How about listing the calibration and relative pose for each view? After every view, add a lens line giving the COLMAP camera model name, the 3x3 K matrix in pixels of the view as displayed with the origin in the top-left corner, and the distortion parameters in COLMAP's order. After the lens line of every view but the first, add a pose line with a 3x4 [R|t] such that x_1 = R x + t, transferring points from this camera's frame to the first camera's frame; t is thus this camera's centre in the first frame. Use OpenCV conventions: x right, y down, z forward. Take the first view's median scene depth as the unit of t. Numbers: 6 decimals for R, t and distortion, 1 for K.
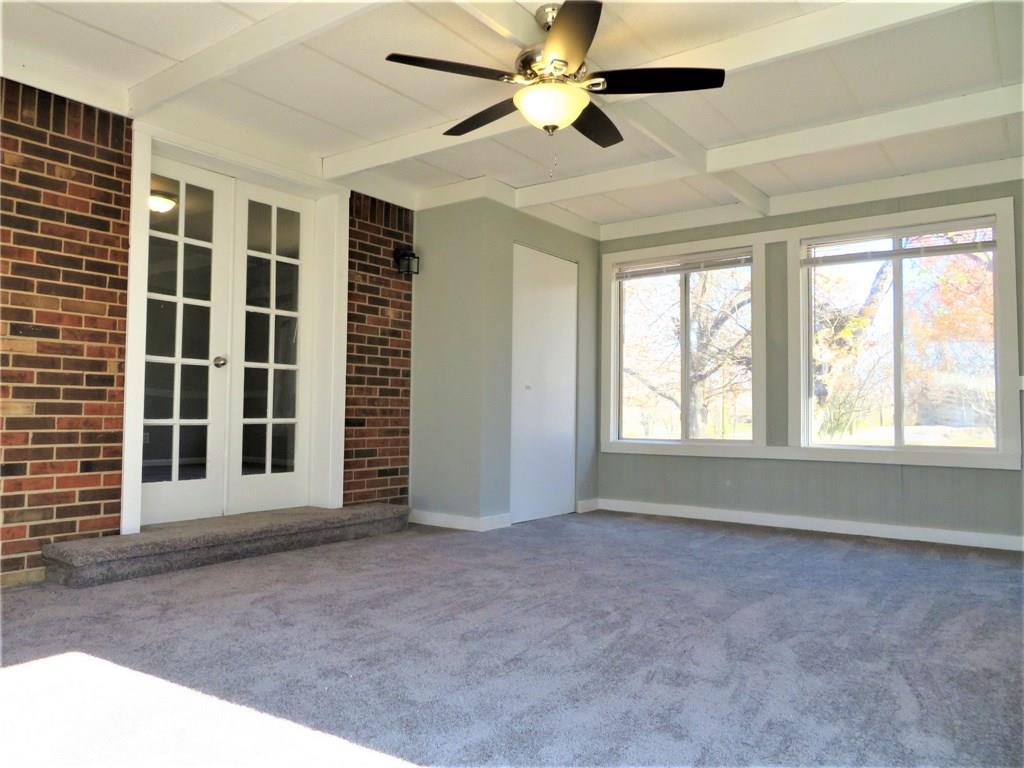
lens RADIAL K [[736.9, 0, 512.0], [0, 736.9, 384.0], [0, 0, 1]] dist [0.008860, 0.005685]
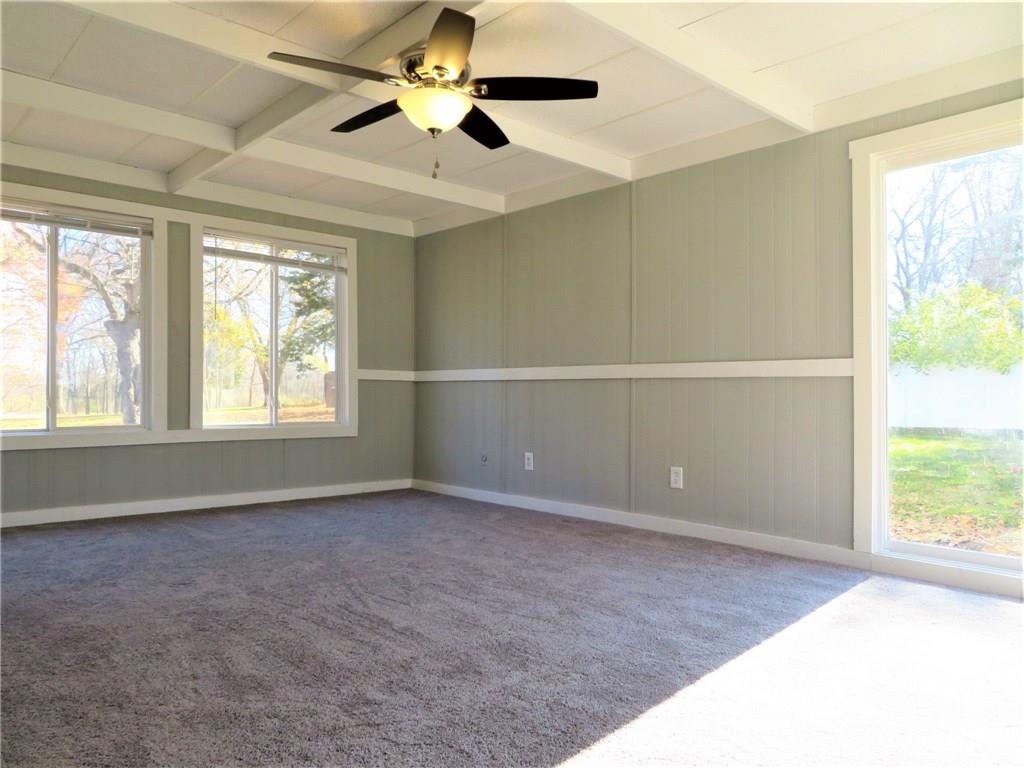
lens RADIAL K [[736.9, 0, 512.0], [0, 736.9, 384.0], [0, 0, 1]] dist [0.008860, 0.005685]
pose [[0.197734, 0.000264, 0.980256, -0.545311], [-0.046040, 0.998899, 0.009018, -0.007107], [-0.979174, -0.046914, 0.197528, 0.380844]]
